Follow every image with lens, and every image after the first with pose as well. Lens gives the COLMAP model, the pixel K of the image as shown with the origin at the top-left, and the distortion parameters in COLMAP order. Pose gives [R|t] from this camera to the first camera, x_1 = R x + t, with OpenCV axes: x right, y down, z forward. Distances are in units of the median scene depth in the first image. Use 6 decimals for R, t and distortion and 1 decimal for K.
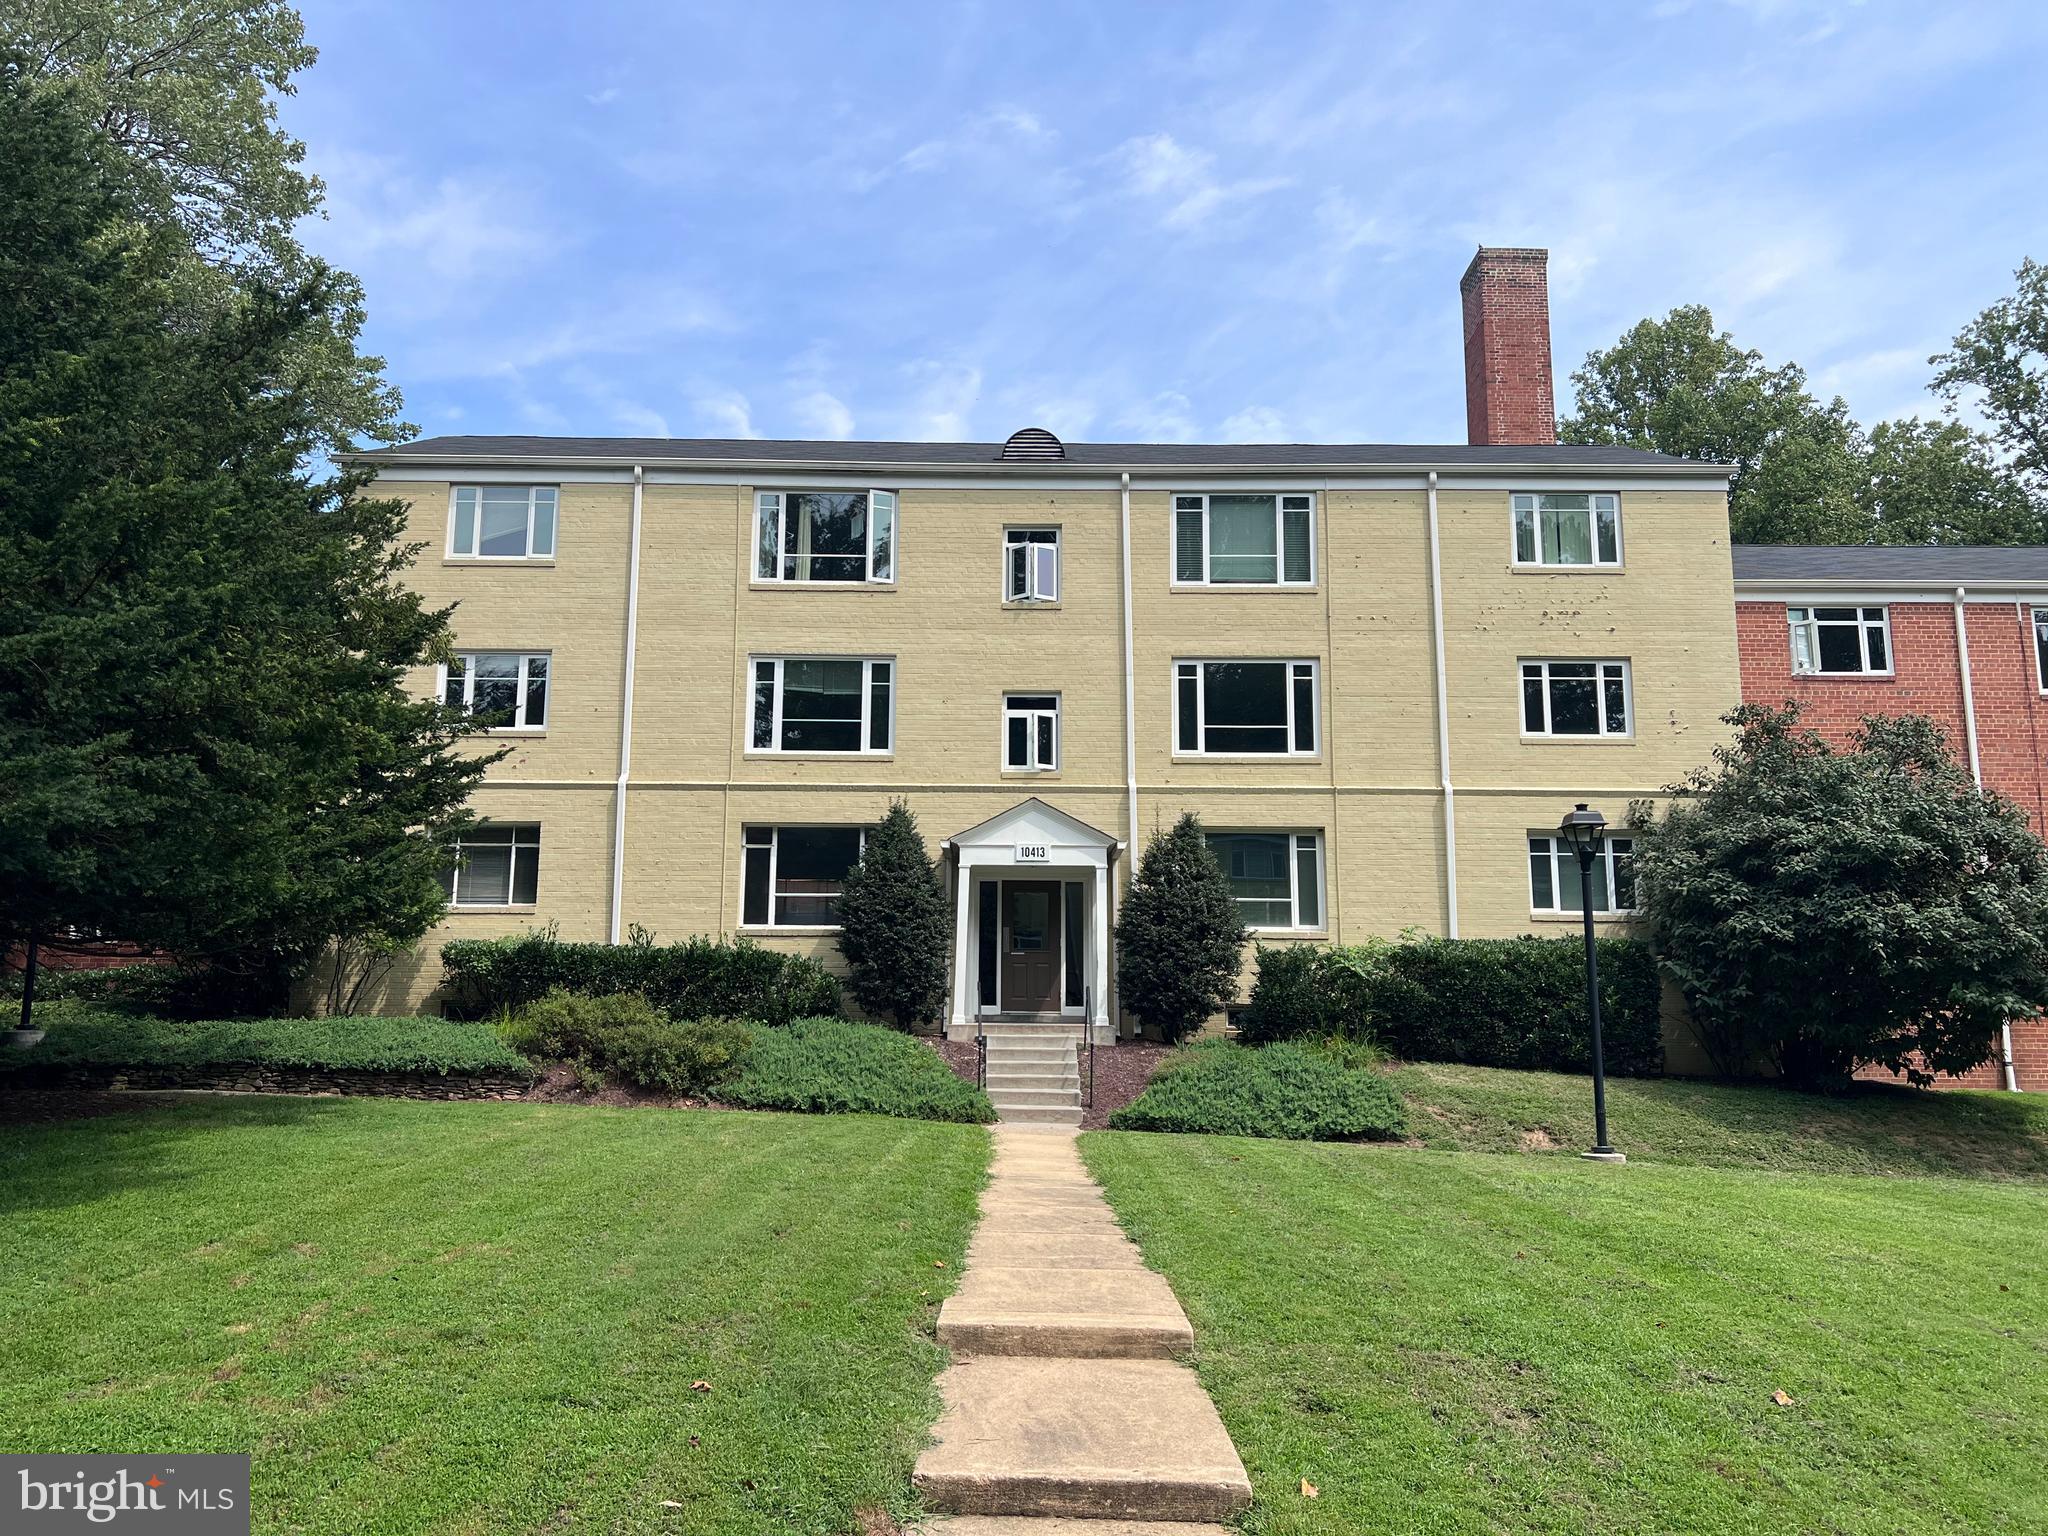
lens RADIAL K [[1735.2, 0, 1024.0], [0, 1735.2, 768.0], [0, 0, 1]] dist [0.099255, -0.002698]
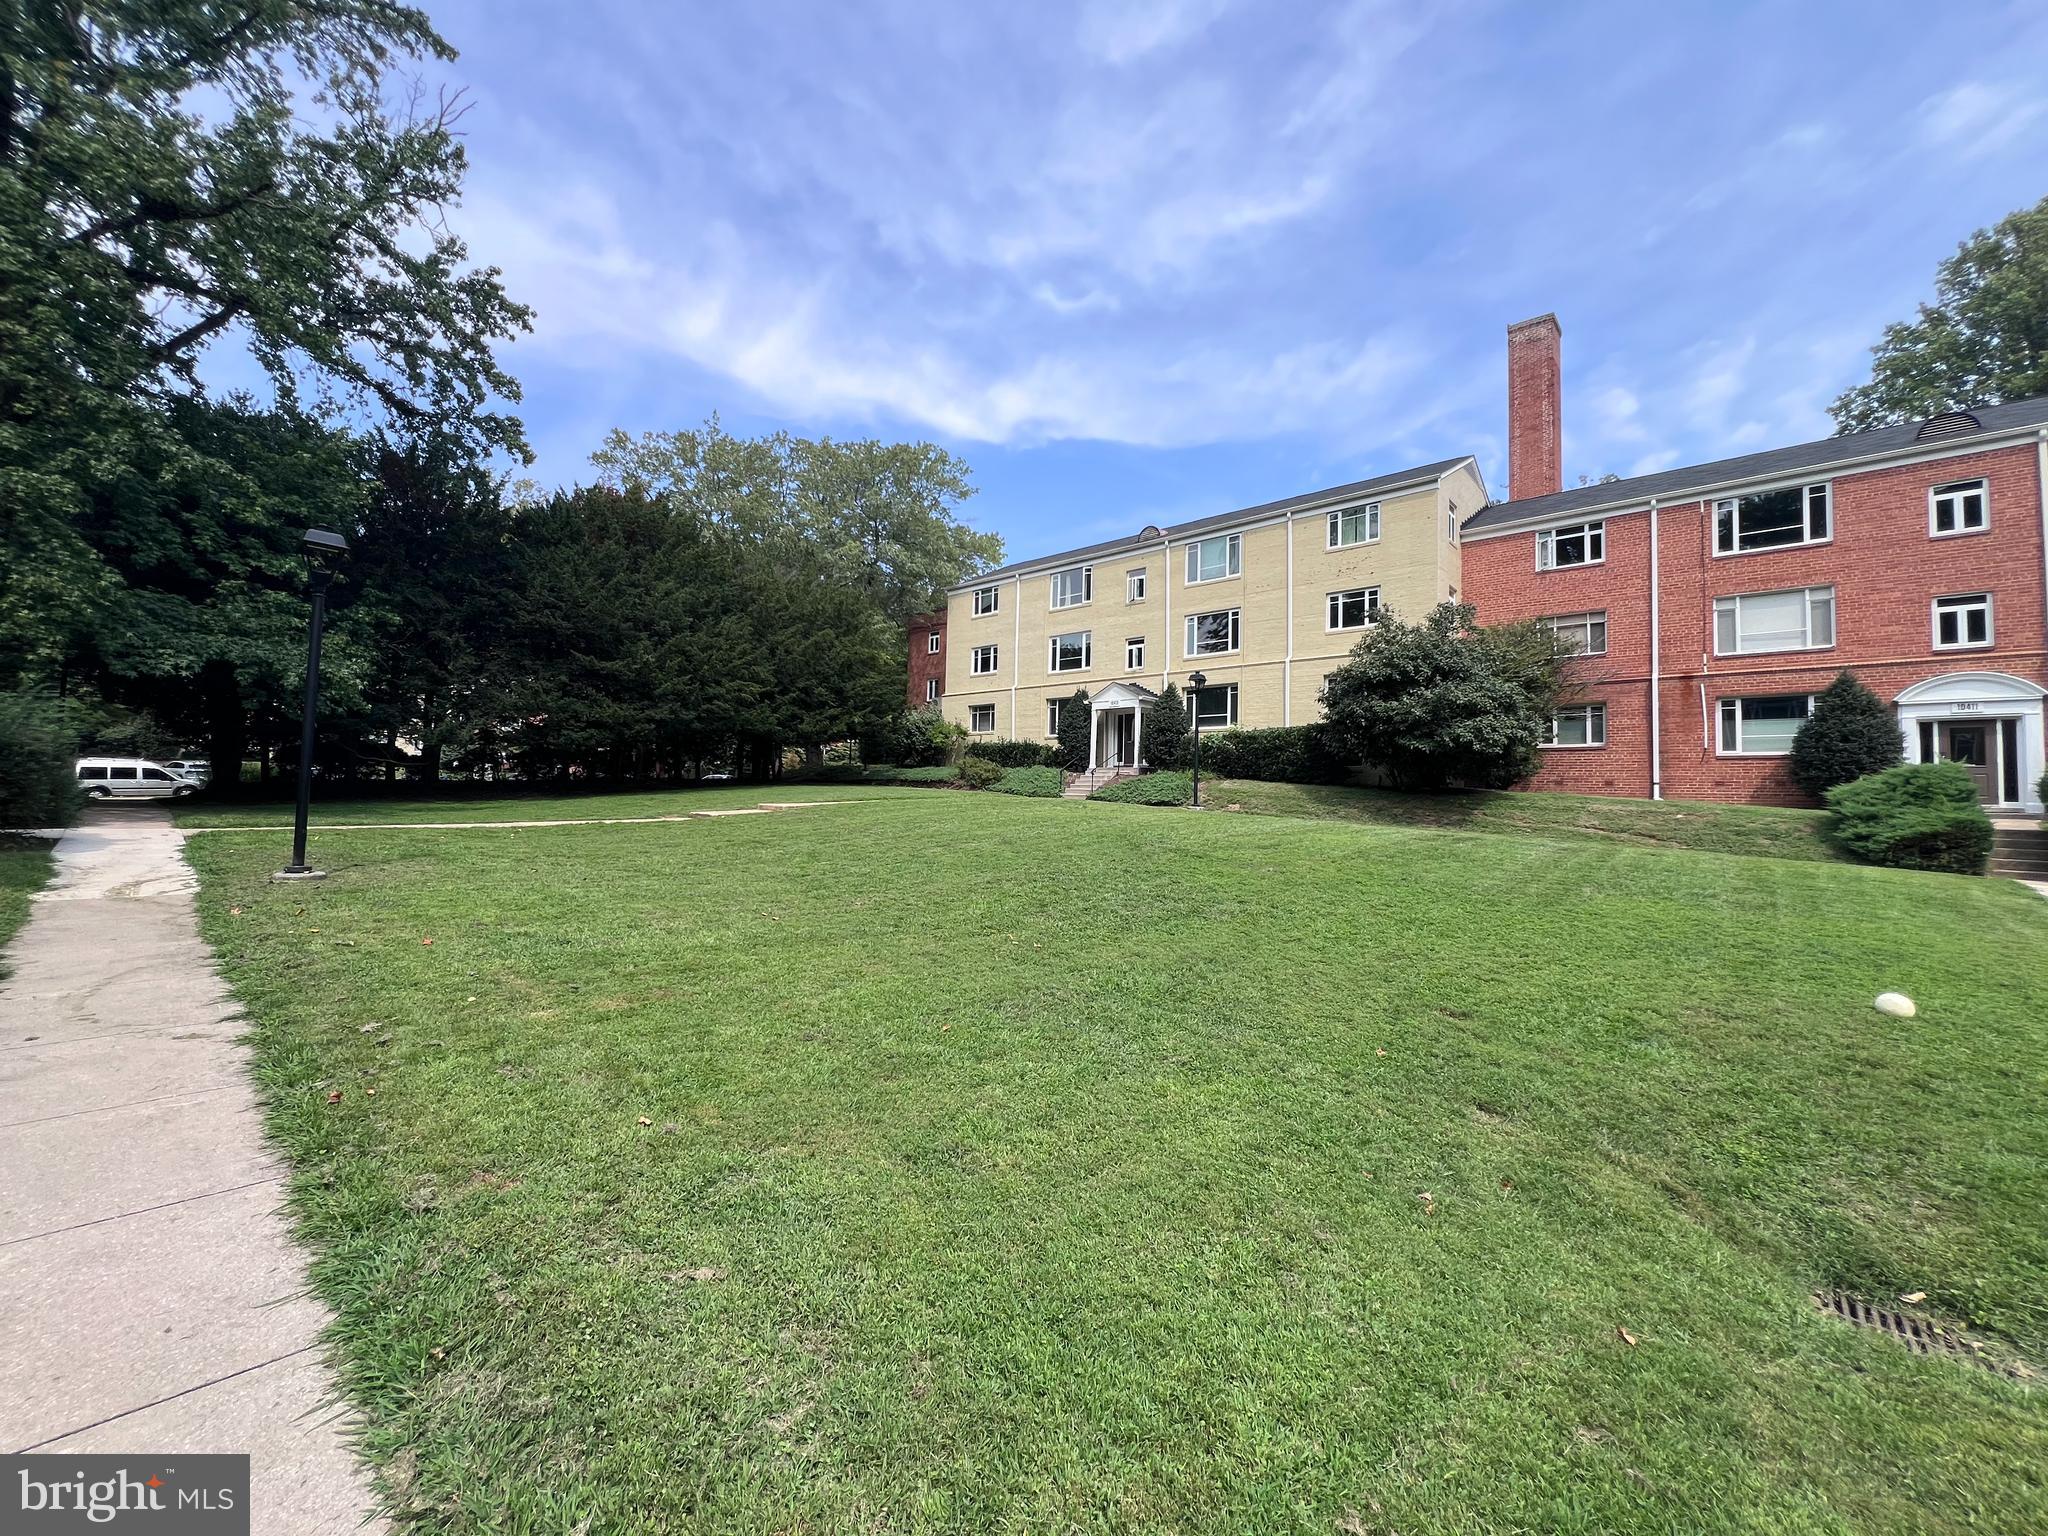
lens RADIAL K [[818.0, 0, 1024.0], [0, 818.0, 768.0], [0, 0, 1]] dist [0.003902, 0.000091]
pose [[0.731023, -0.012609, -0.682237, 0.704886], [0.111217, 0.988661, 0.100897, 0.005279], [0.673229, -0.149634, 0.724136, 0.000051]]
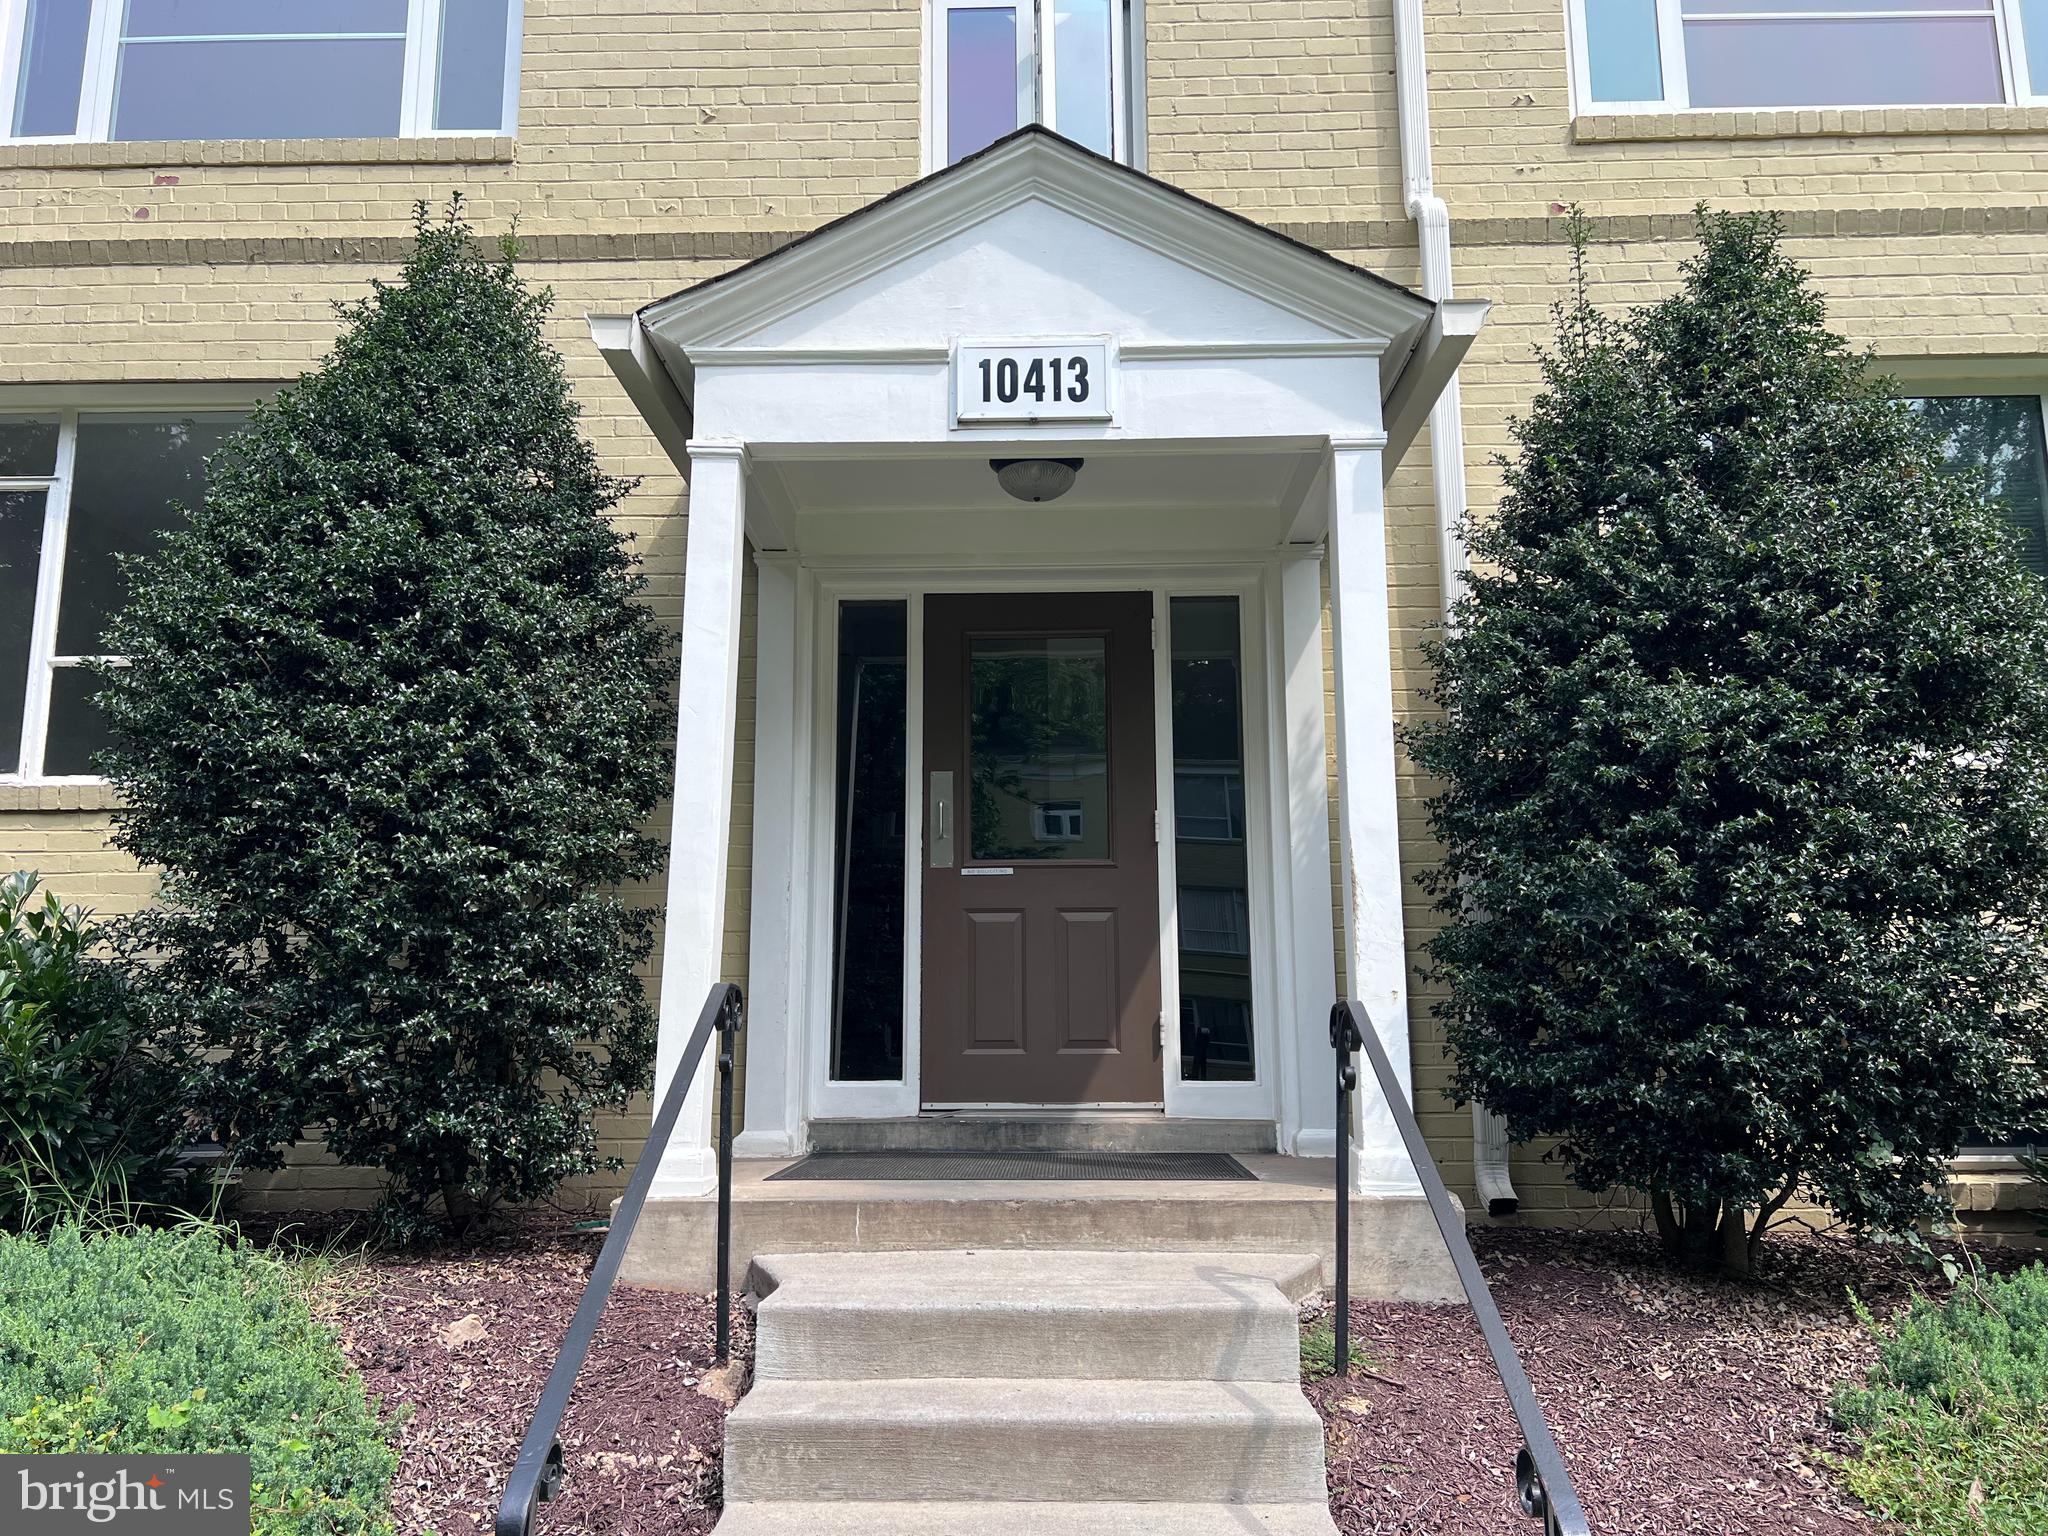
lens RADIAL K [[1735.2, 0, 1024.0], [0, 1735.2, 768.0], [0, 0, 1]] dist [0.099255, -0.002698]
pose [[0.999564, -0.017092, -0.024068, 0.007788], [0.017038, 0.999852, -0.002424, 0.091616], [0.024106, 0.002013, 0.999707, 0.739614]]
